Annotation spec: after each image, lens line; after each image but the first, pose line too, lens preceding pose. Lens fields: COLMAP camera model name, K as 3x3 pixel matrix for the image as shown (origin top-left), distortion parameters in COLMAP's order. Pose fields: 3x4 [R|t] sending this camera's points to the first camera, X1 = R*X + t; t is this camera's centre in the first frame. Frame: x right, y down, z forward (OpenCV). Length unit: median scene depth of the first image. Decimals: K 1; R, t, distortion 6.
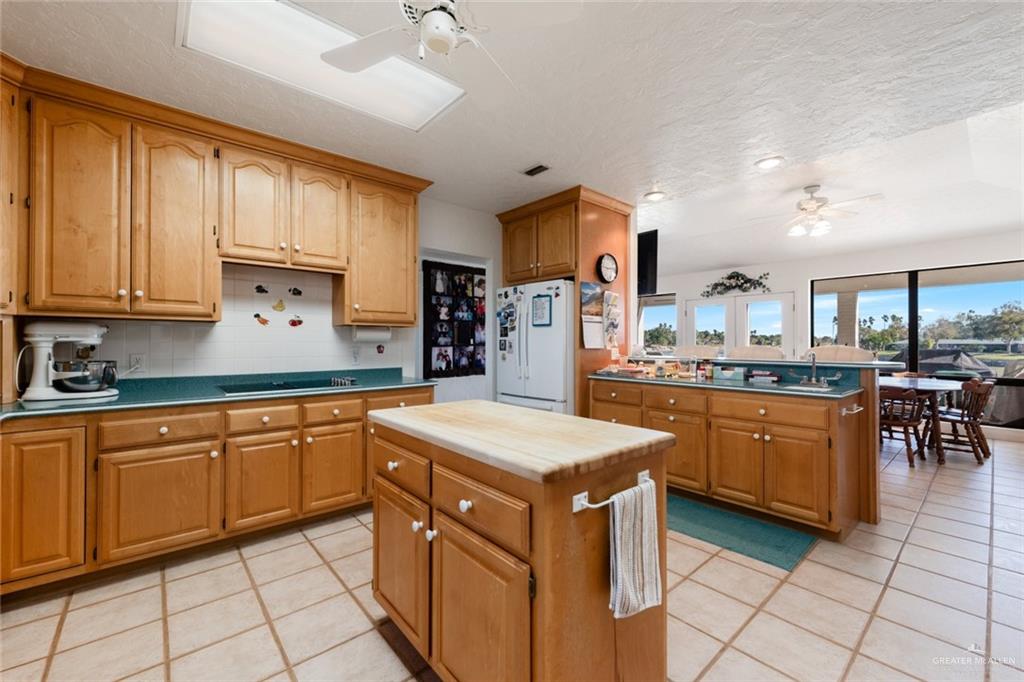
lens RADIAL K [[413.6, 0, 512.5], [0, 413.6, 344.8], [0, 0, 1]] dist [0.002164, -0.000785]
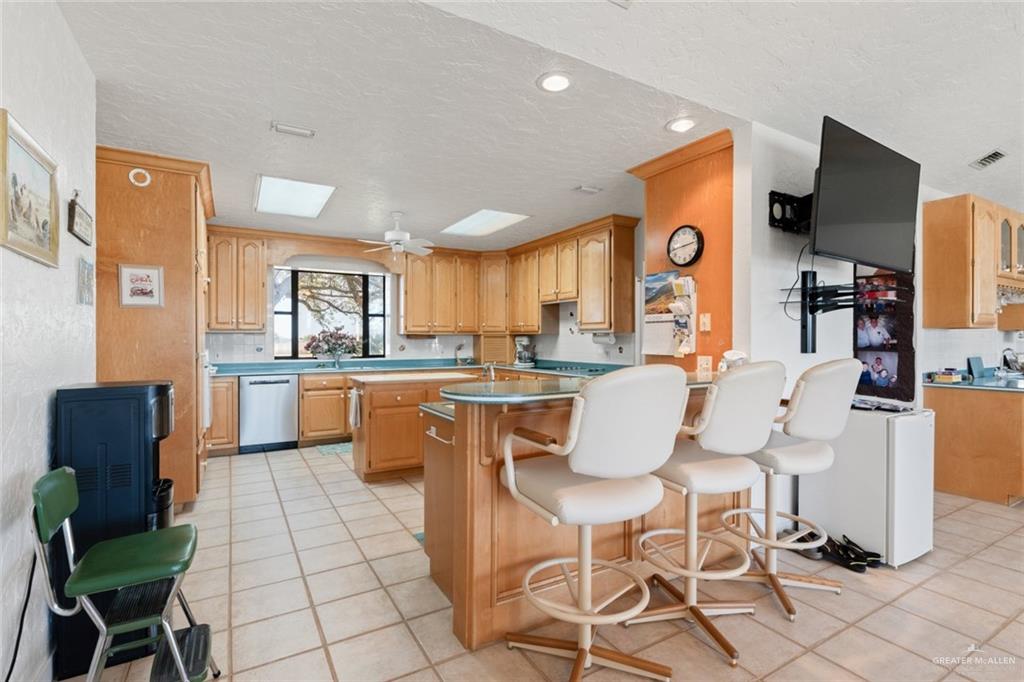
lens RADIAL K [[479.5, 0, 506.2], [0, 479.5, 341.6], [0, 0, 1]] dist [0.000743, 0.000034]
pose [[-0.195733, 0.004350, -0.980648, 1.452949], [-0.003730, 0.999980, 0.005180, -0.026124], [0.980650, 0.004672, -0.195713, 1.115721]]
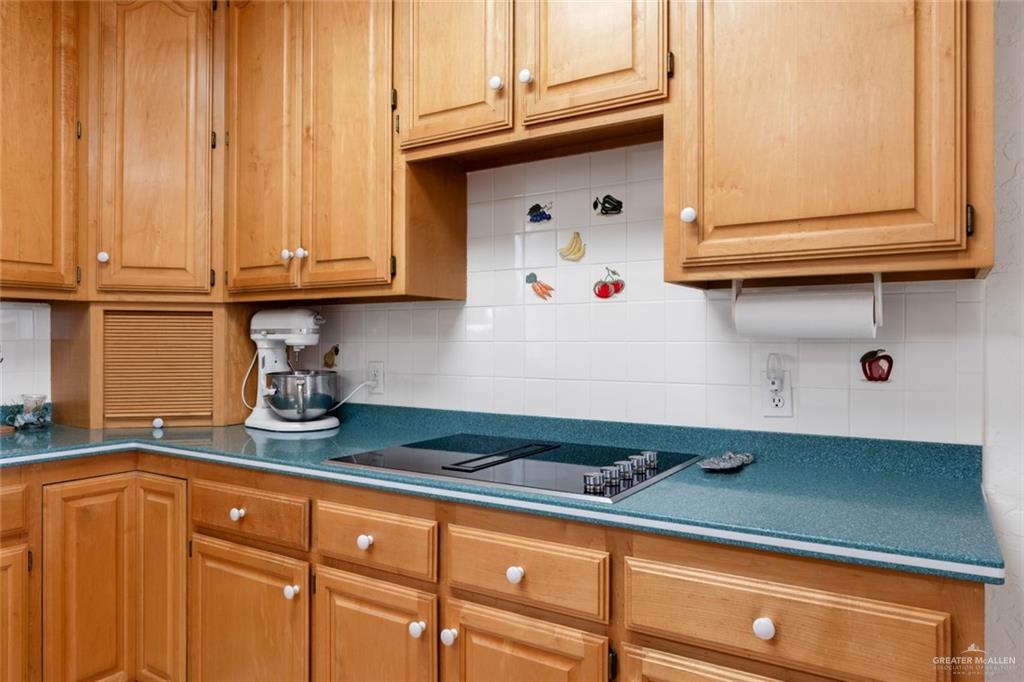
lens RADIAL K [[683.0, 0, 506.4], [0, 683.0, 340.0], [0, 0, 1]] dist [0.000567, 0.005209]
pose [[0.281714, -0.002953, -0.959494, 0.040384], [-0.004624, 0.999979, -0.004435, -0.003988], [0.959487, 0.005687, 0.281694, 0.767980]]
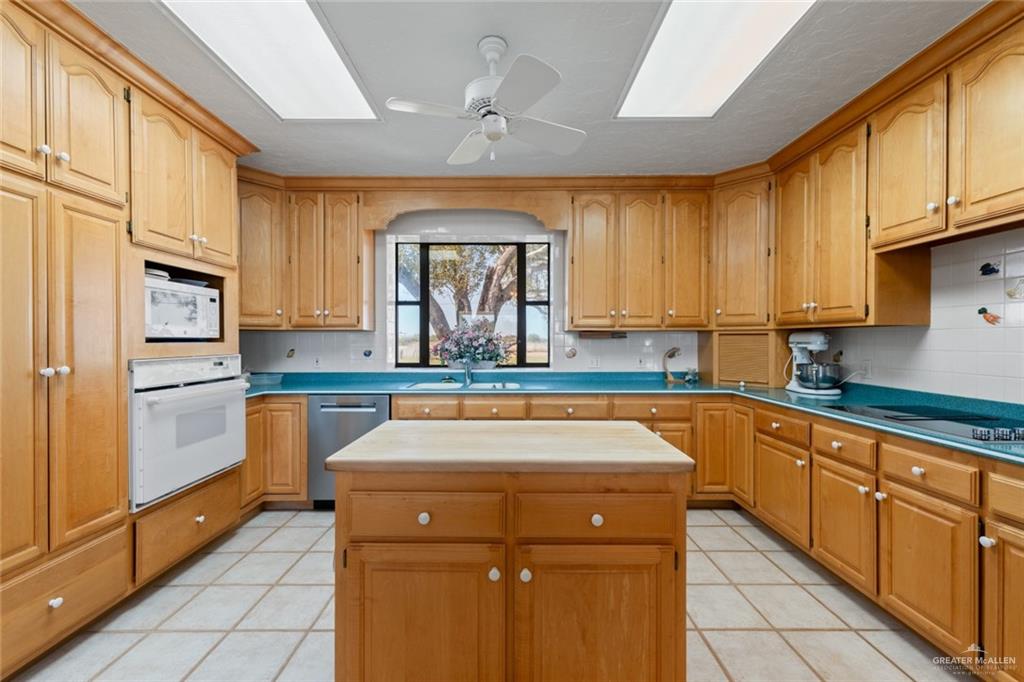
lens RADIAL K [[413.6, 0, 511.4], [0, 413.6, 342.1], [0, 0, 1]] dist [0.002164, -0.000785]
pose [[-0.653155, 0.003238, -0.757217, 0.363537], [-0.002878, 0.999973, 0.006759, -0.022779], [0.757219, 0.006594, -0.653128, 0.849828]]
